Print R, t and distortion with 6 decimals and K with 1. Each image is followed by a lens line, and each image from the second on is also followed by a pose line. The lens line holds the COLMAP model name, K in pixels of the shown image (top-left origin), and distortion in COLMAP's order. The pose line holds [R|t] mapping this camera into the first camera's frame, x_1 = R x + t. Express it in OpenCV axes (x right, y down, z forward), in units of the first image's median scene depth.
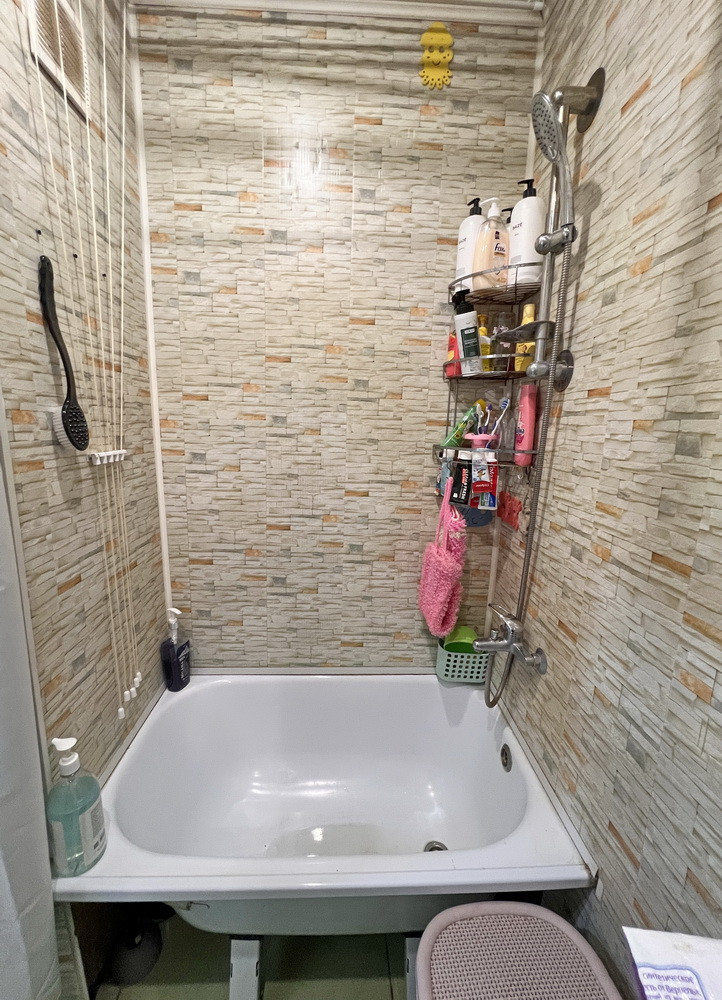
lens RADIAL K [[415.7, 0, 358.6], [0, 415.7, 498.2], [0, 0, 1]] dist [-0.001669, -0.000305]
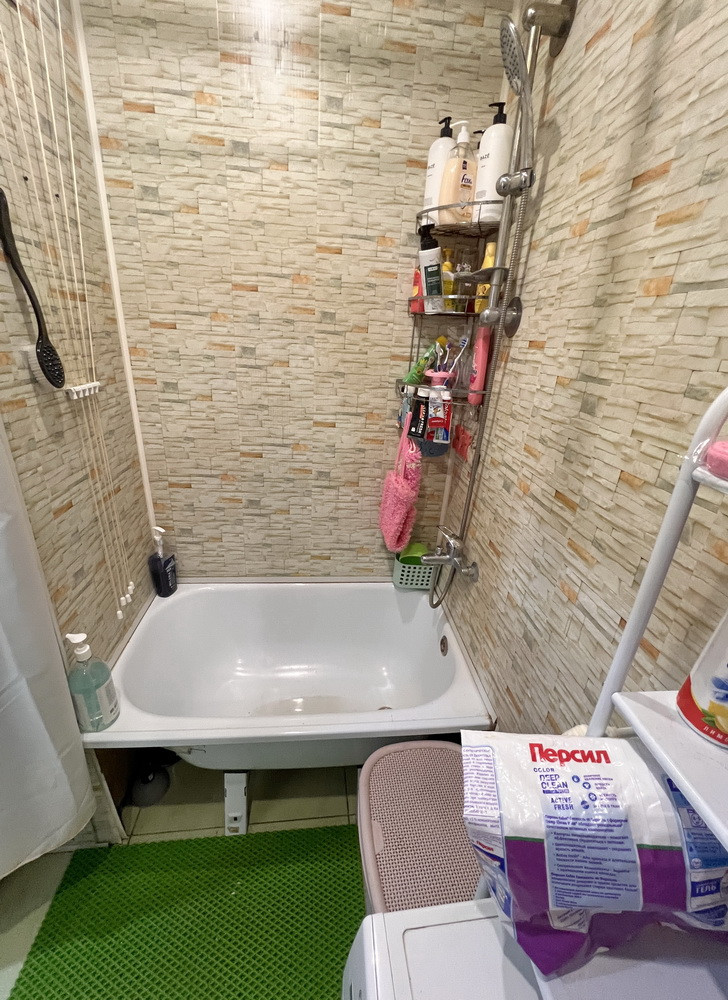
lens RADIAL K [[414.8, 0, 361.1], [0, 414.8, 499.1], [0, 0, 1]] dist [-0.002377, 0.000036]
pose [[0.998363, 0.007735, 0.056665, 0.040259], [-0.019211, 0.978597, 0.204890, -0.055967], [-0.053868, -0.205643, 0.977143, -0.115255]]
